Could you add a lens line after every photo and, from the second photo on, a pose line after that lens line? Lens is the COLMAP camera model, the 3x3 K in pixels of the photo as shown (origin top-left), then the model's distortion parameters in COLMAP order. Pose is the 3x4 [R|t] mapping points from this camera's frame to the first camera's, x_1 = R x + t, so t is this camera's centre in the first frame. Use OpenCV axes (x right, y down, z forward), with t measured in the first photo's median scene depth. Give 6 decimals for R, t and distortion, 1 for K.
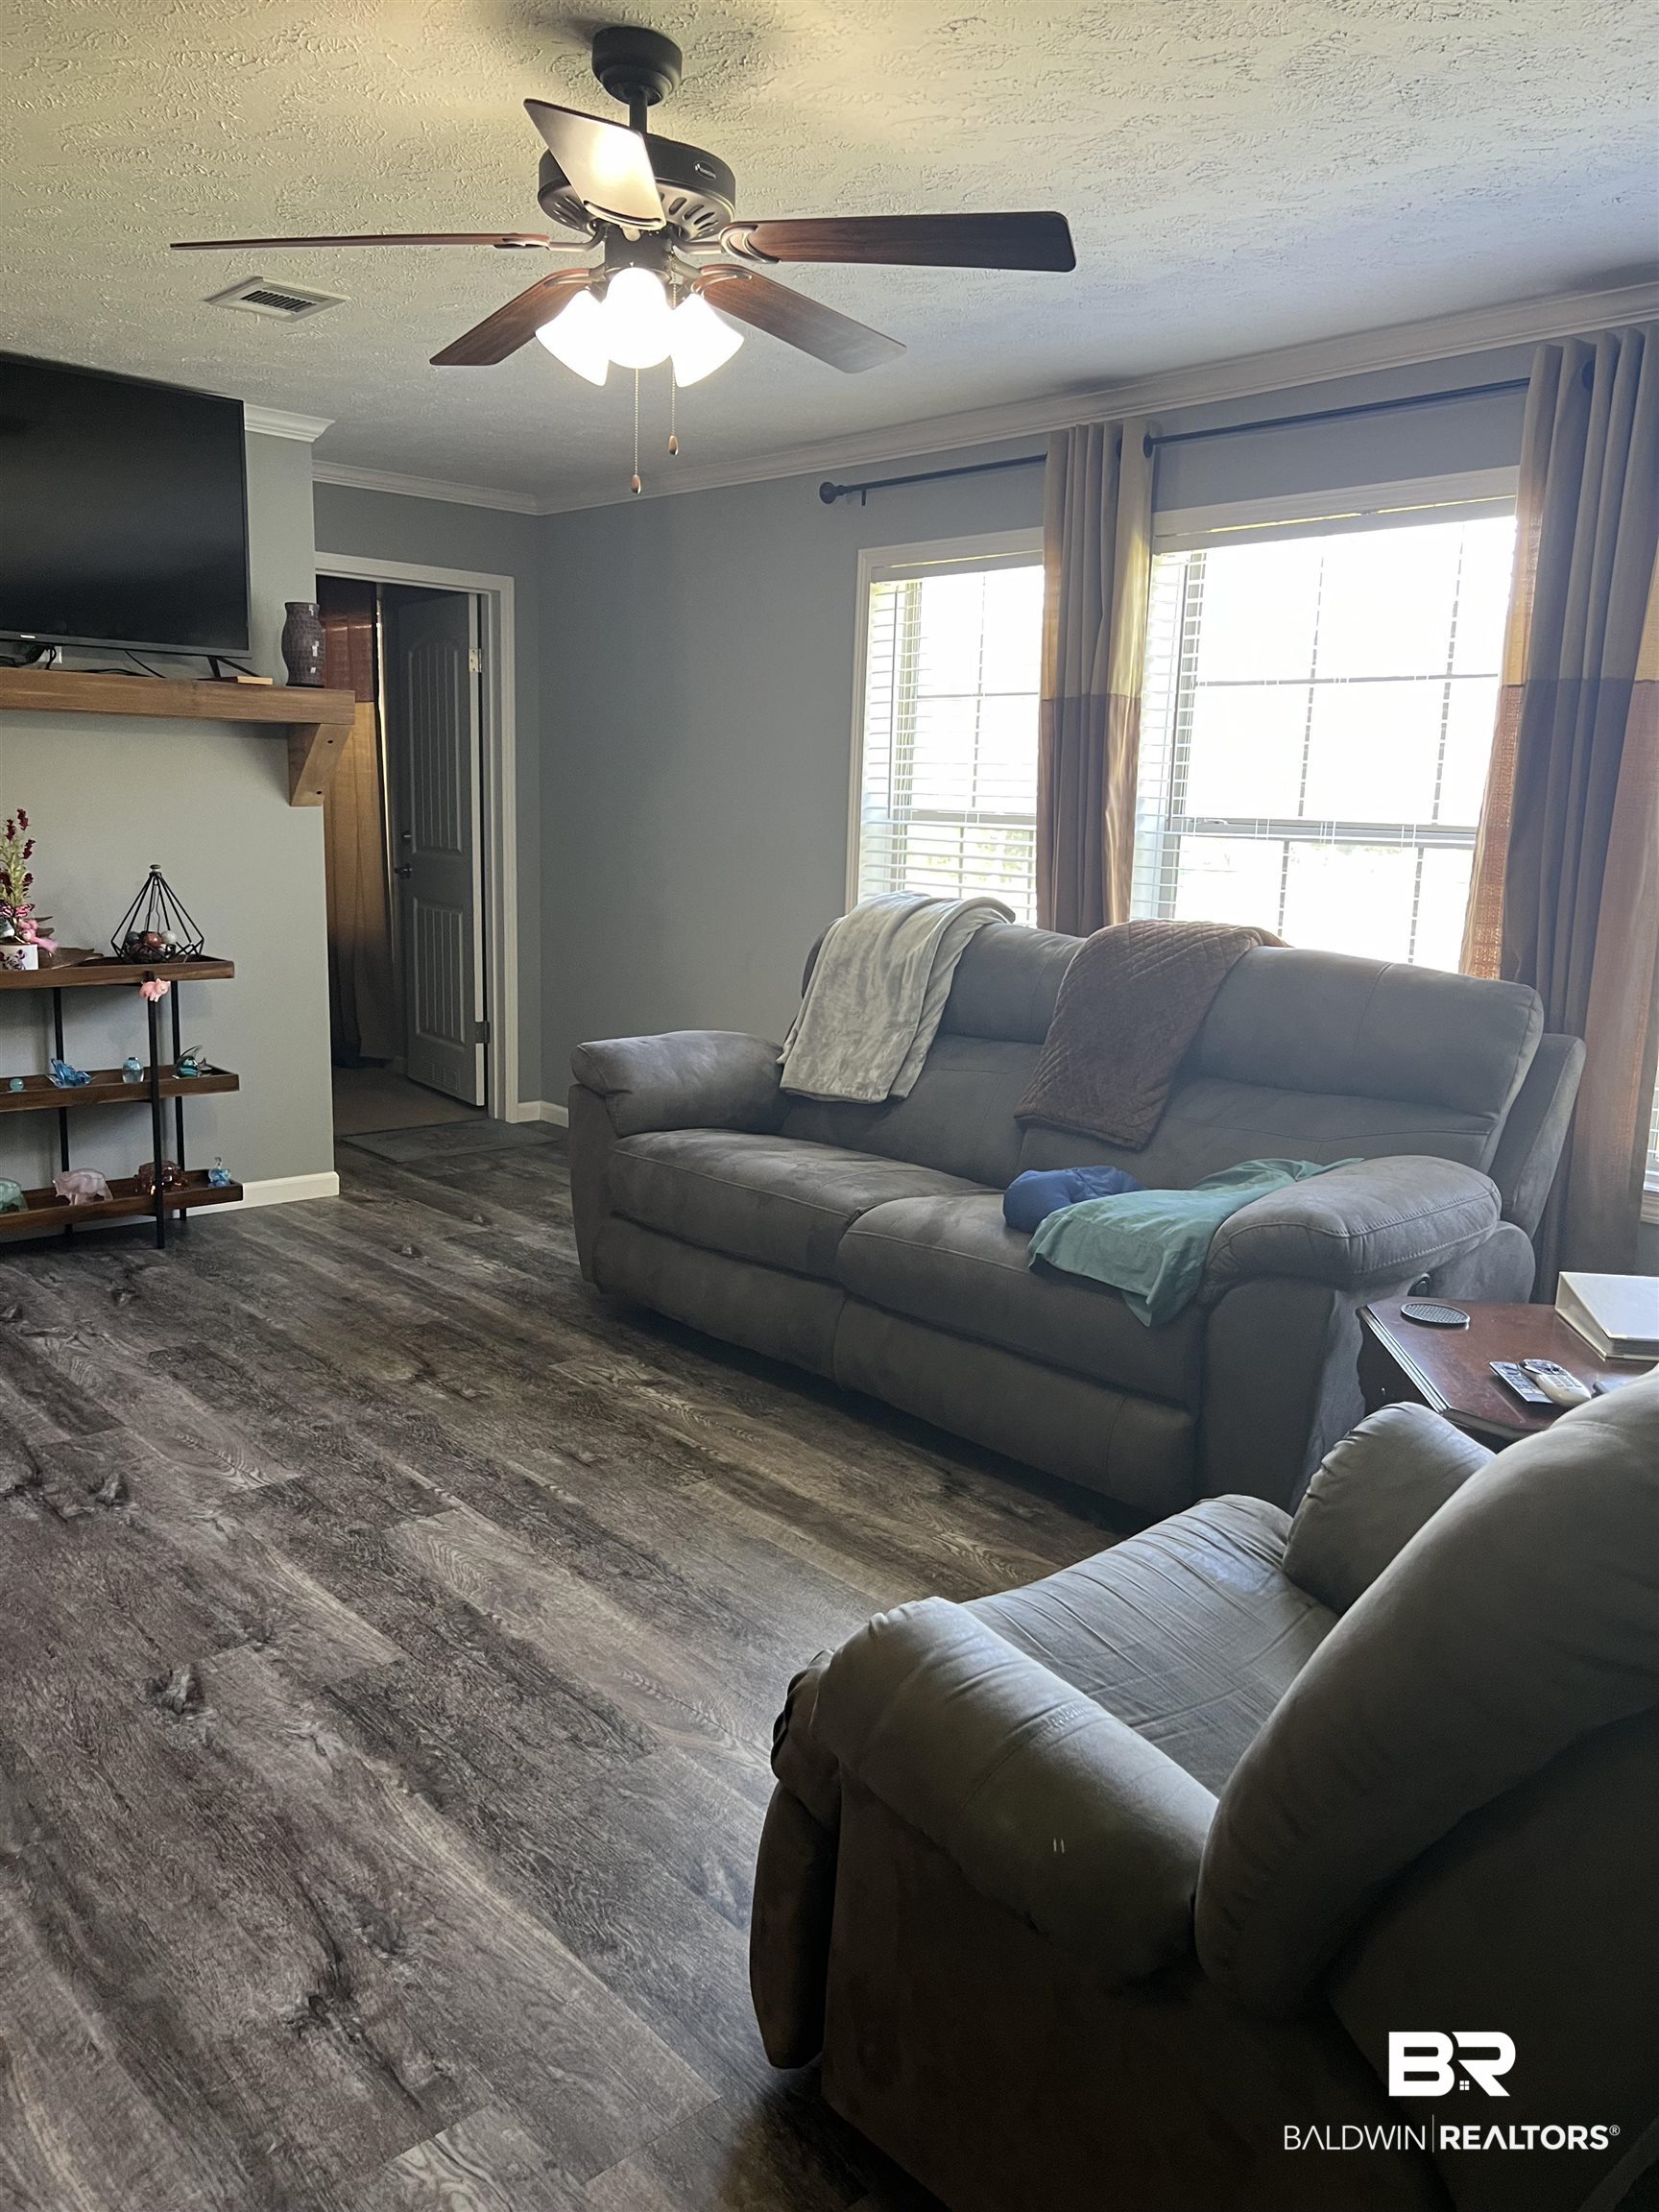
lens RADIAL K [[1643.7, 0, 829.5], [0, 1643.7, 1106.0], [0, 0, 1]] dist [0.030757, -0.001670]
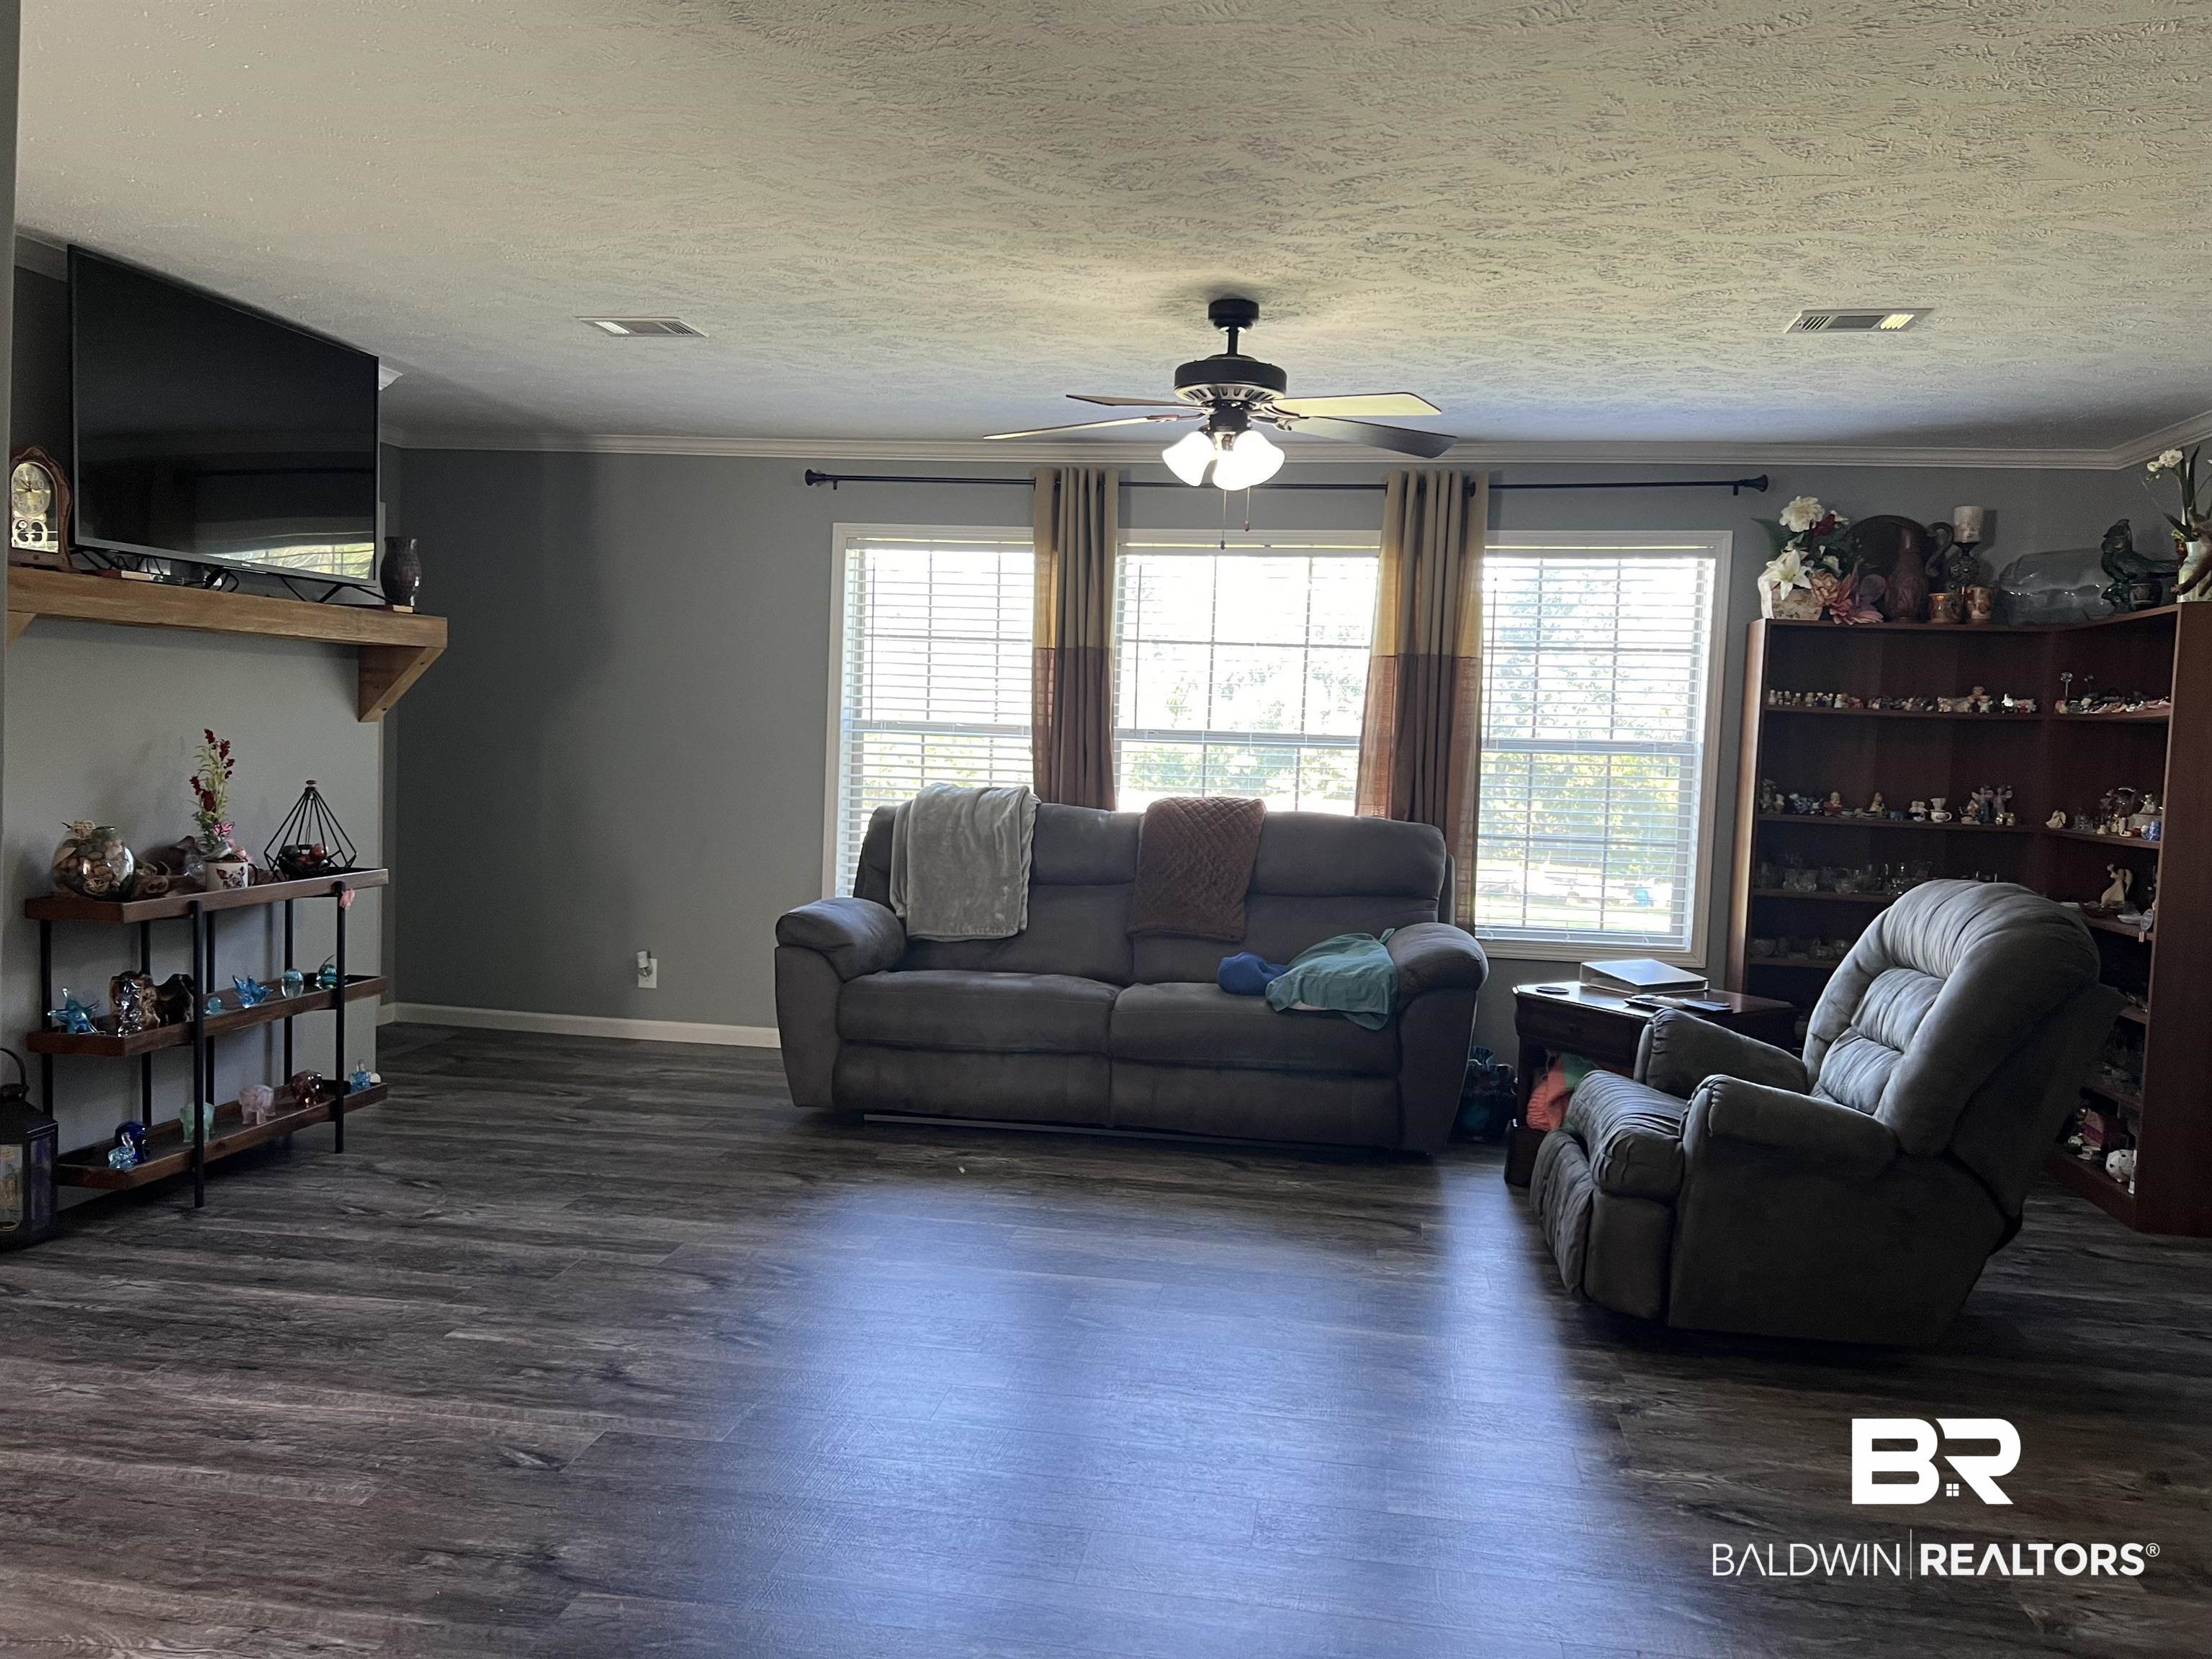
lens RADIAL K [[1649.7, 0, 1106.0], [0, 1649.7, 829.5], [0, 0, 1]] dist [0.005989, -0.008908]
pose [[0.778899, -0.045792, 0.625475, -0.783106], [0.108233, 0.992181, -0.062143, 0.003608], [-0.617739, 0.116100, 0.777766, -0.127537]]
